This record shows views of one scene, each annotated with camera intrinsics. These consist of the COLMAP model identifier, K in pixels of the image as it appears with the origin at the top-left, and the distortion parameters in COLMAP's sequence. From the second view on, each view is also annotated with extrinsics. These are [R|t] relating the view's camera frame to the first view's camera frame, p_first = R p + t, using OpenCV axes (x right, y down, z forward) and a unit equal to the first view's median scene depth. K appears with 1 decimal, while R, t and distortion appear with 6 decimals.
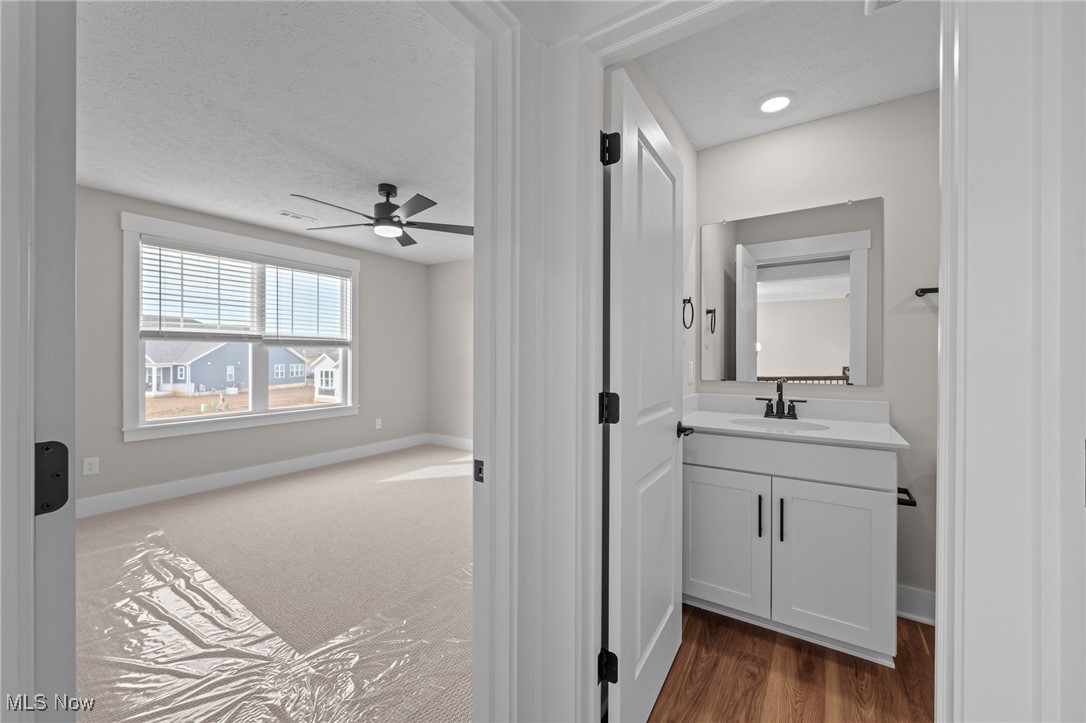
lens RADIAL K [[421.0, 0, 549.5], [0, 421.0, 359.8], [0, 0, 1]] dist [-0.000545, -0.000996]
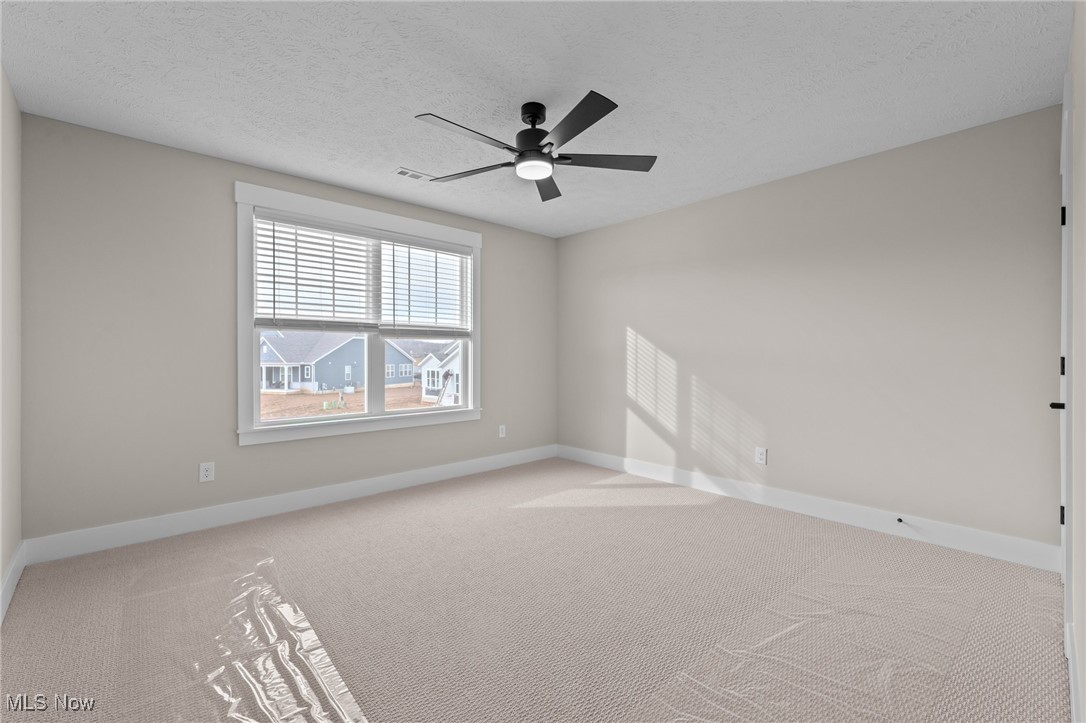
lens RADIAL K [[468.9, 0, 553.4], [0, 468.9, 361.2], [0, 0, 1]] dist [-0.003413, 0.000527]
pose [[0.972378, -0.000786, -0.233411, -0.139794], [0.001833, 0.999989, 0.004271, 0.015882], [0.233405, -0.004581, 0.972369, 0.193007]]
